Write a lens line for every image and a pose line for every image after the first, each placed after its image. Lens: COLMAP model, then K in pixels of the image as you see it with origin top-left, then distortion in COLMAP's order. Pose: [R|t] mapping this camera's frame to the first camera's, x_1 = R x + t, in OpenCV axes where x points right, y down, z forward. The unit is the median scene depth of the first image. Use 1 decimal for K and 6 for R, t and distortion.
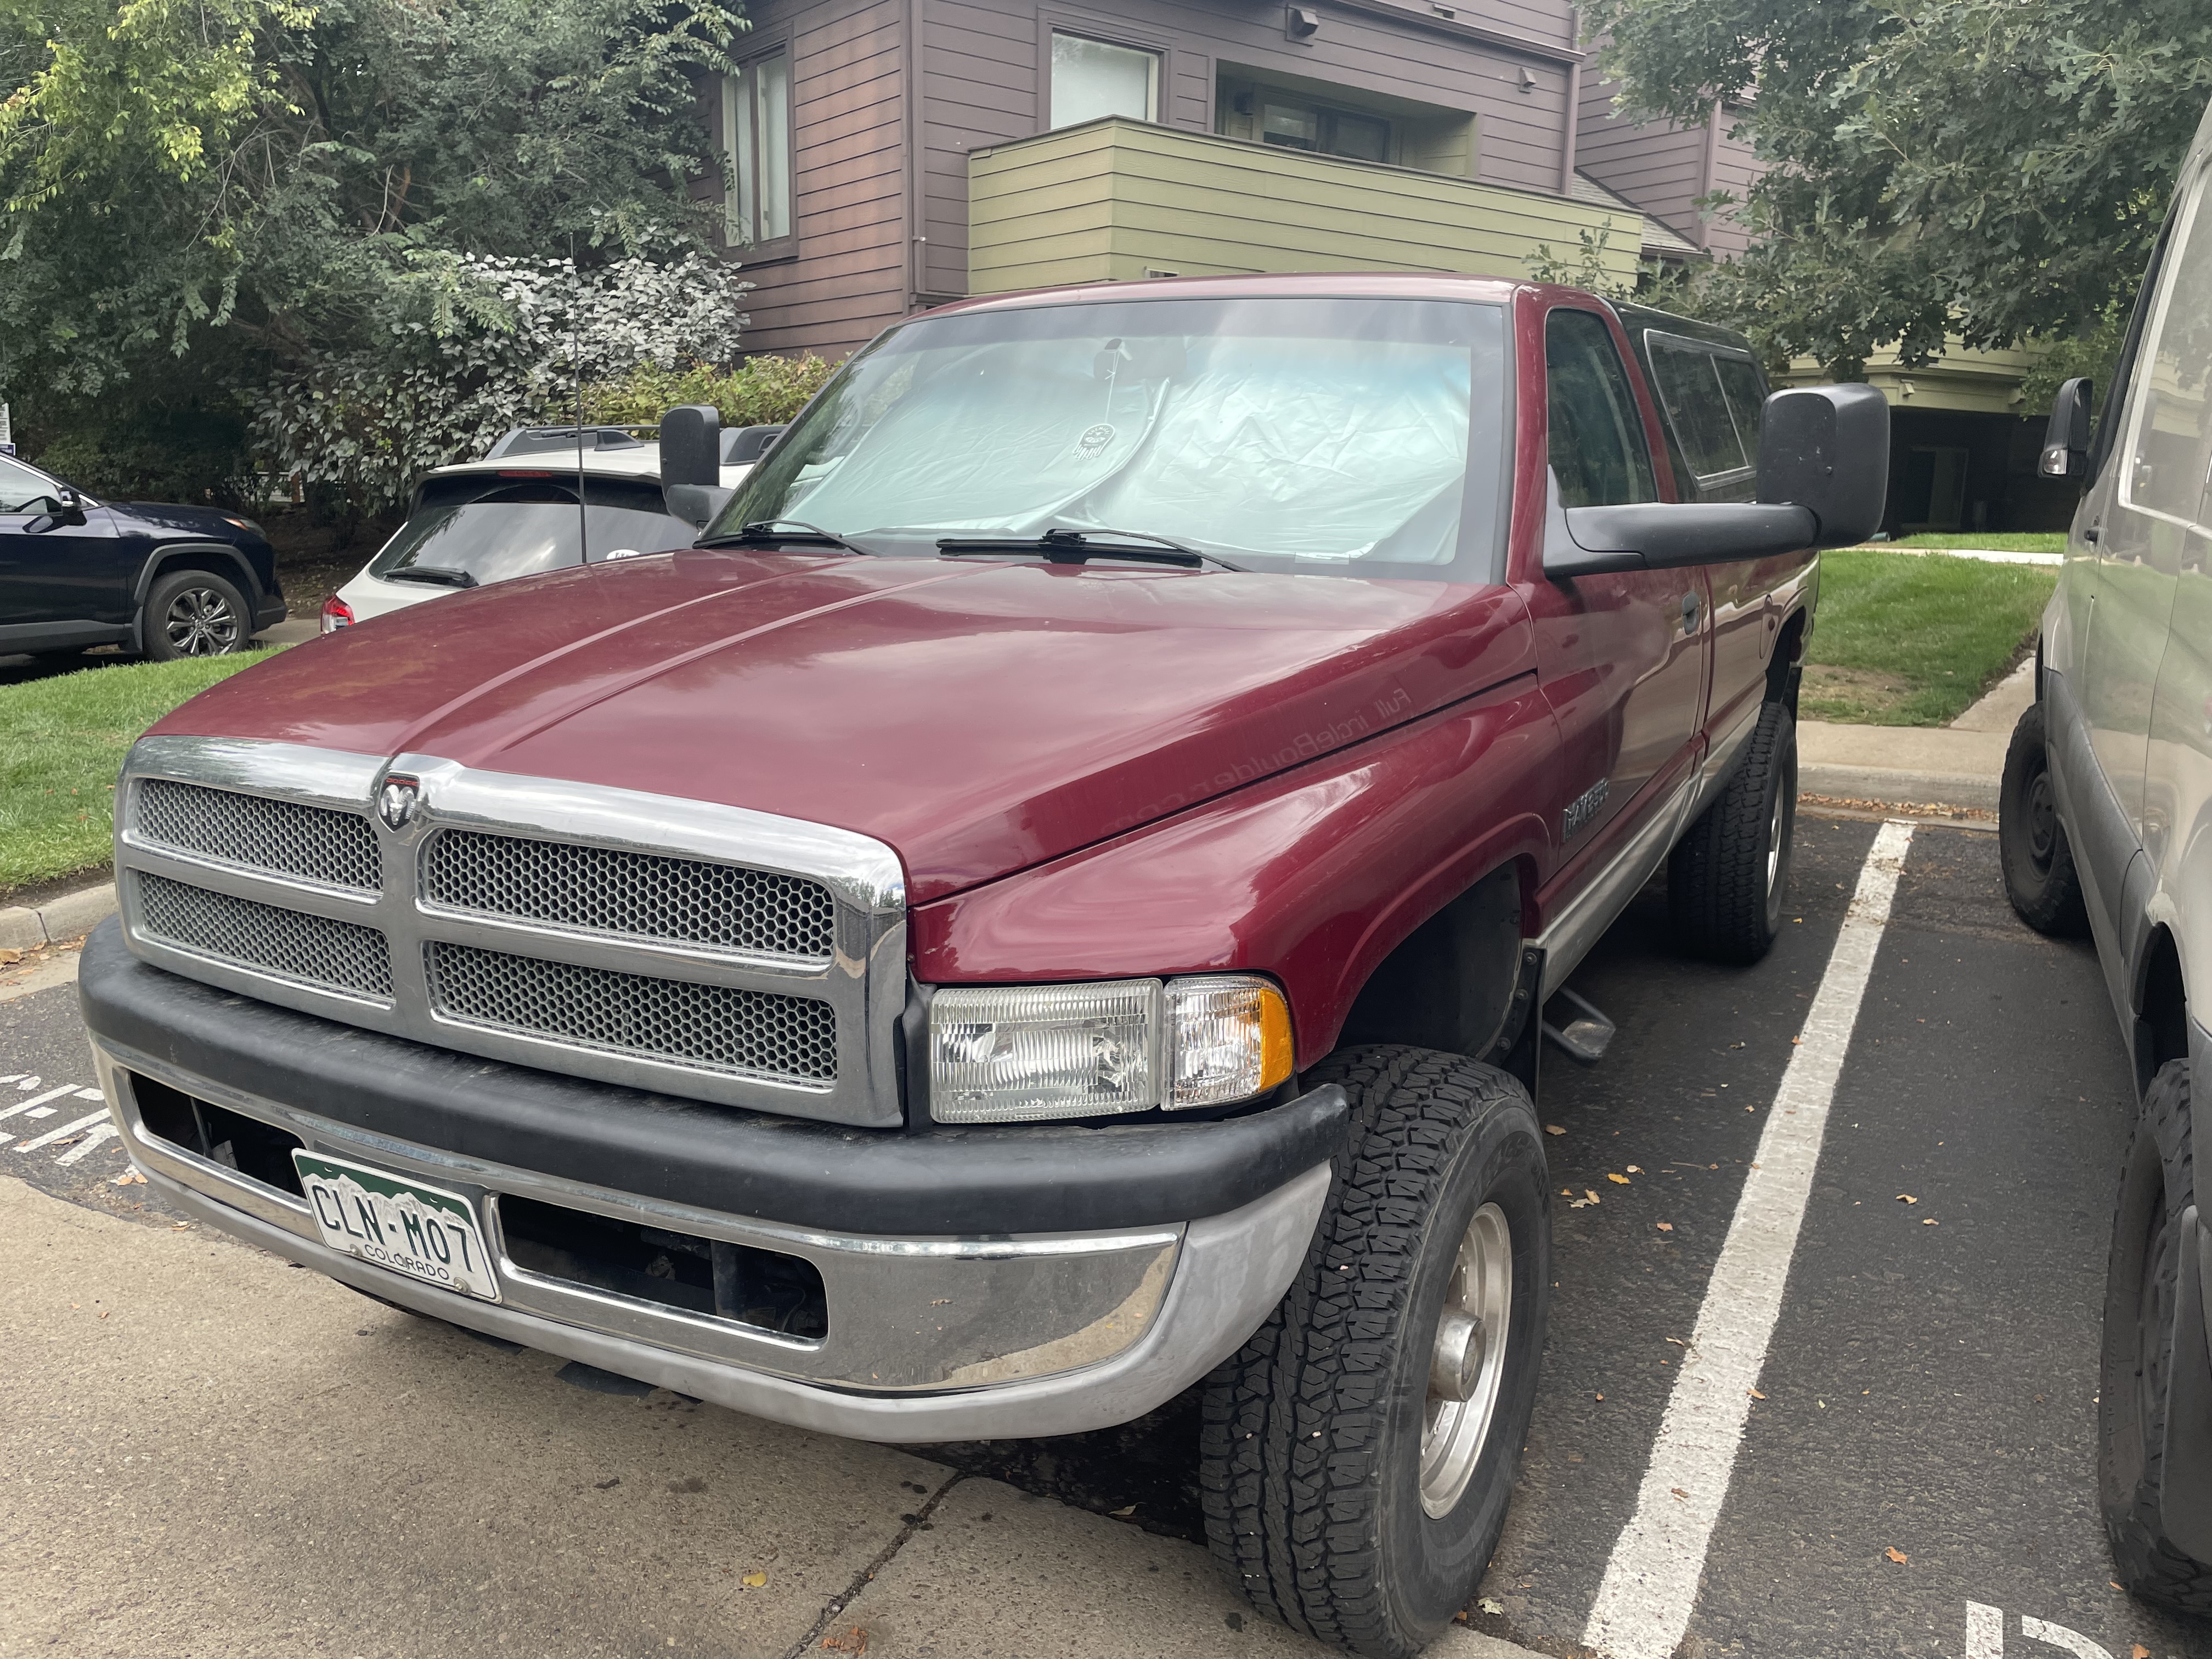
lens RADIAL K [[1671.5, 0, 1089.9], [0, 1671.5, 826.0], [0, 0, 1]] dist [0.068382, -0.071484]
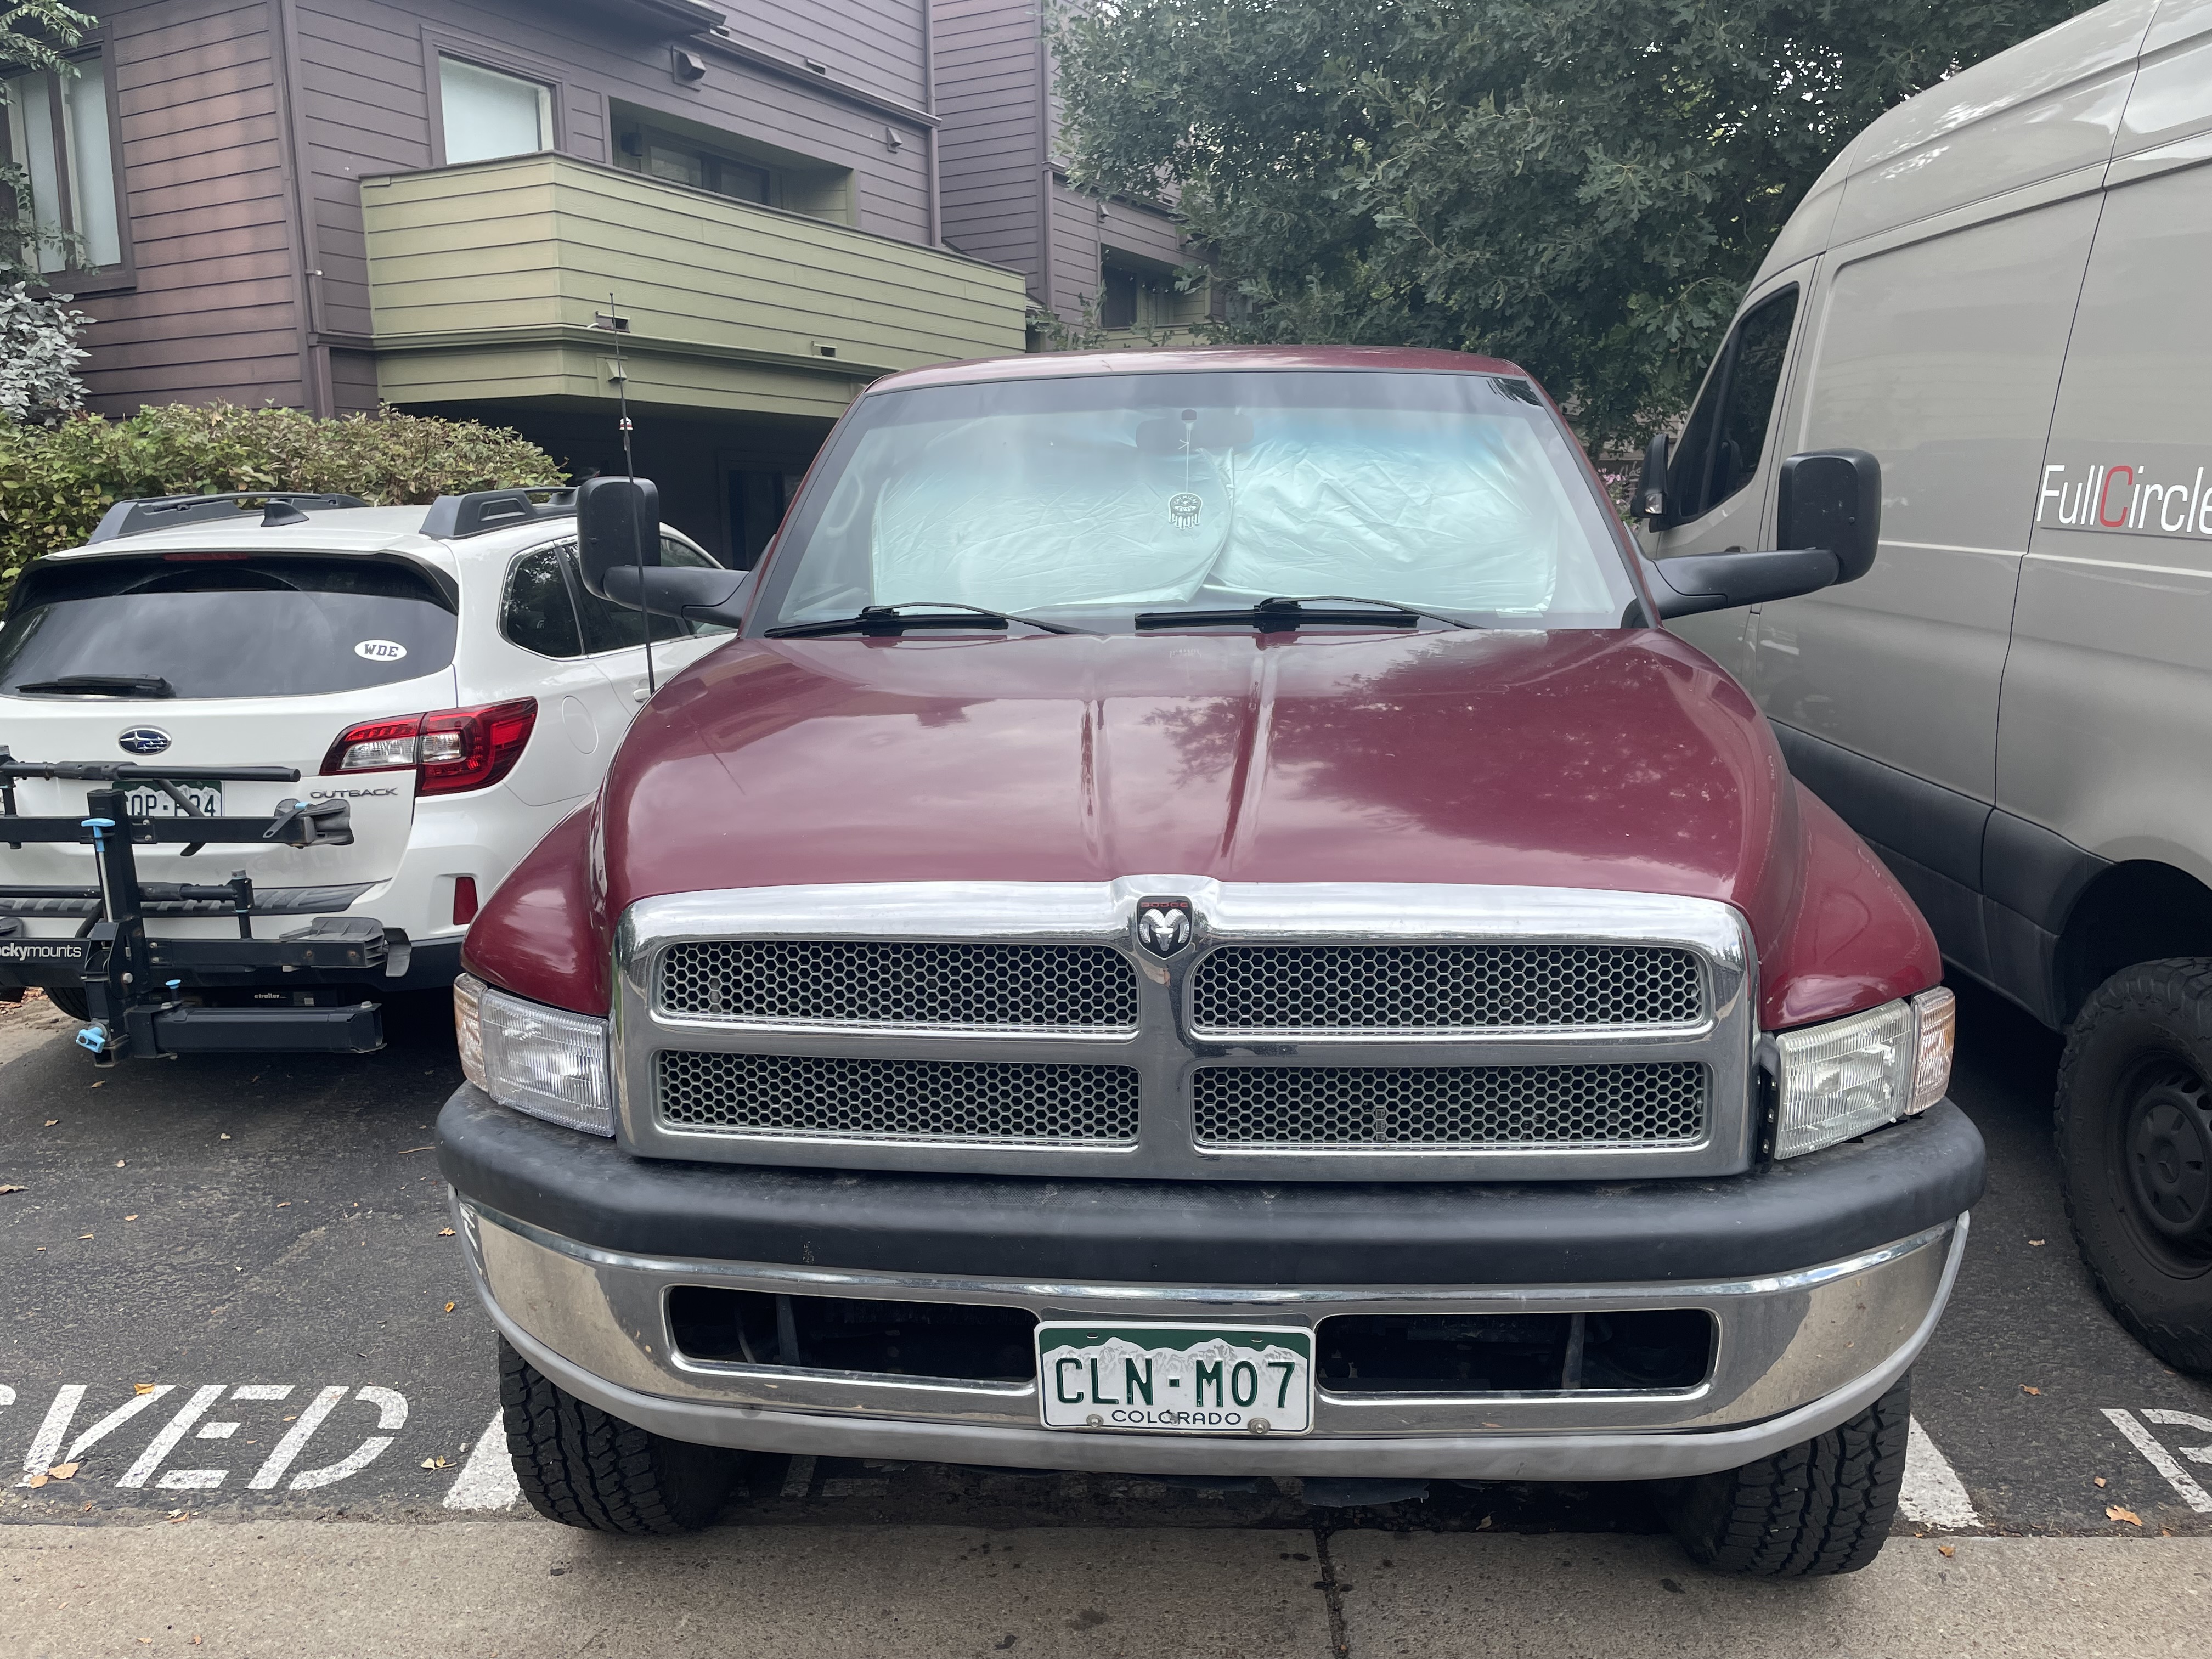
lens RADIAL K [[1671.5, 0, 1102.6], [0, 1671.5, 846.9], [0, 0, 1]] dist [0.068382, -0.071484]
pose [[0.911324, -0.105334, 0.397986, -0.234071], [0.110323, 0.993841, 0.010415, -0.020884], [-0.396632, 0.034416, 0.917332, 0.045910]]
